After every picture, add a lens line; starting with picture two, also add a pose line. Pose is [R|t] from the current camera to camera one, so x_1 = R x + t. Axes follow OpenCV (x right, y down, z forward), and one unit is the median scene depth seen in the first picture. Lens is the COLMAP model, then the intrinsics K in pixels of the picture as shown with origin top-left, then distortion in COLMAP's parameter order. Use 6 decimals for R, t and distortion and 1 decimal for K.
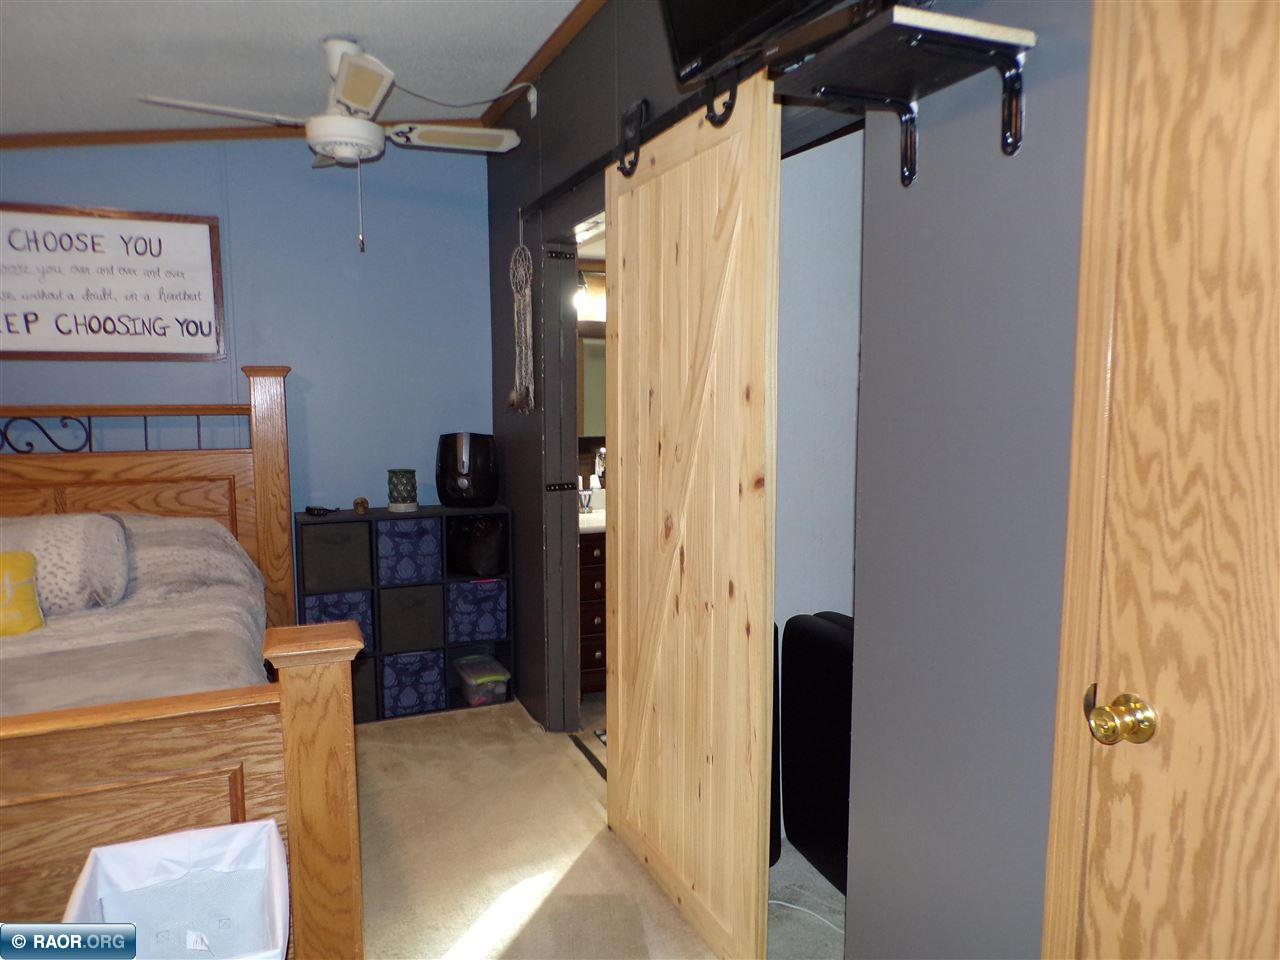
lens RADIAL K [[861.3, 0, 640.8], [0, 861.3, 480.2], [0, 0, 1]] dist [-0.007877, 0.007321]
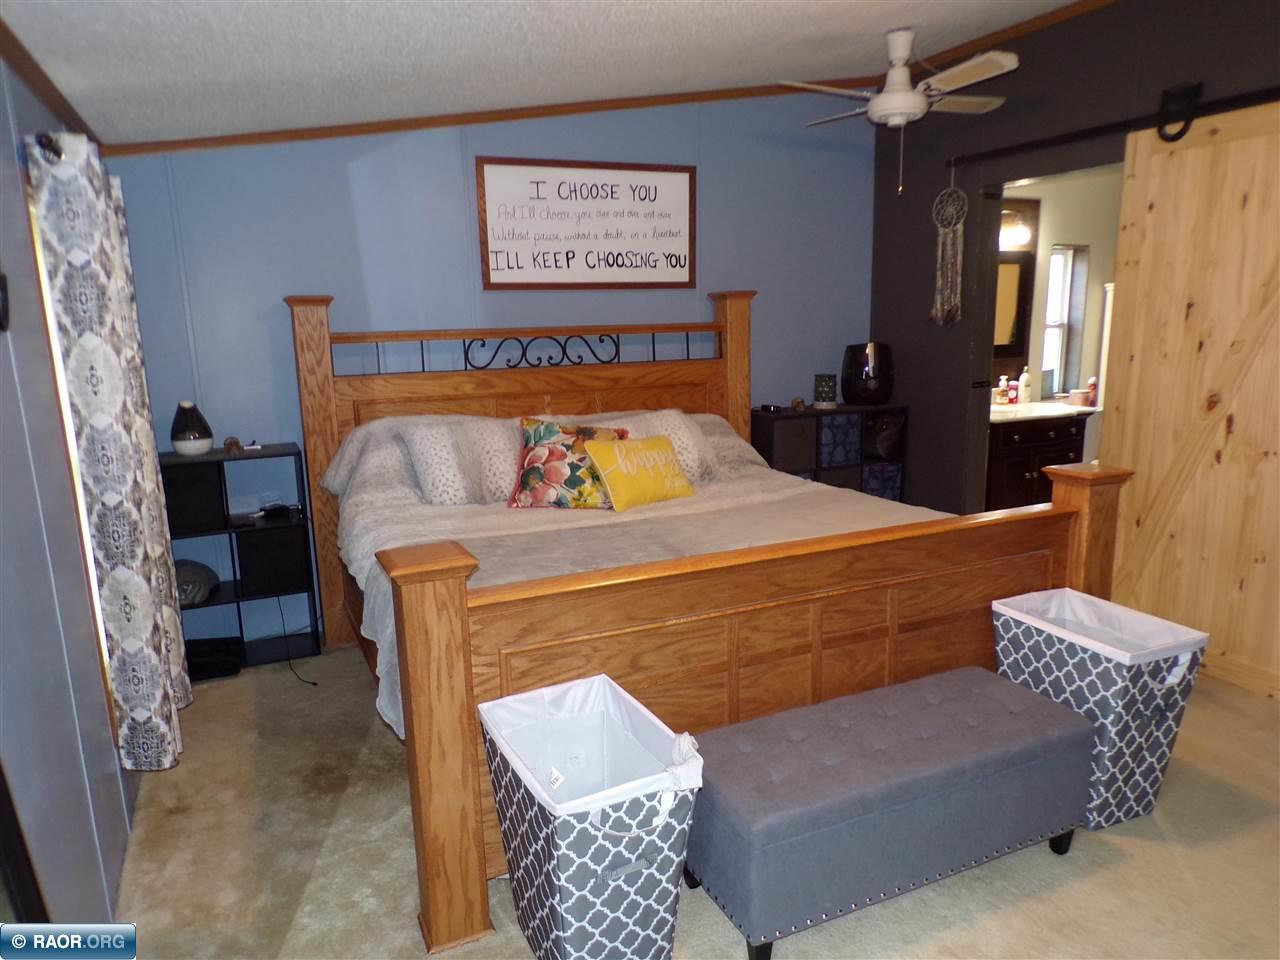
lens RADIAL K [[861.3, 0, 638.9], [0, 861.3, 479.9], [0, 0, 1]] dist [-0.007877, 0.007321]
pose [[0.999658, -0.021491, 0.014899, -0.621055], [0.020101, 0.995926, 0.087904, 0.026408], [-0.016727, -0.087574, 0.996018, -0.258236]]
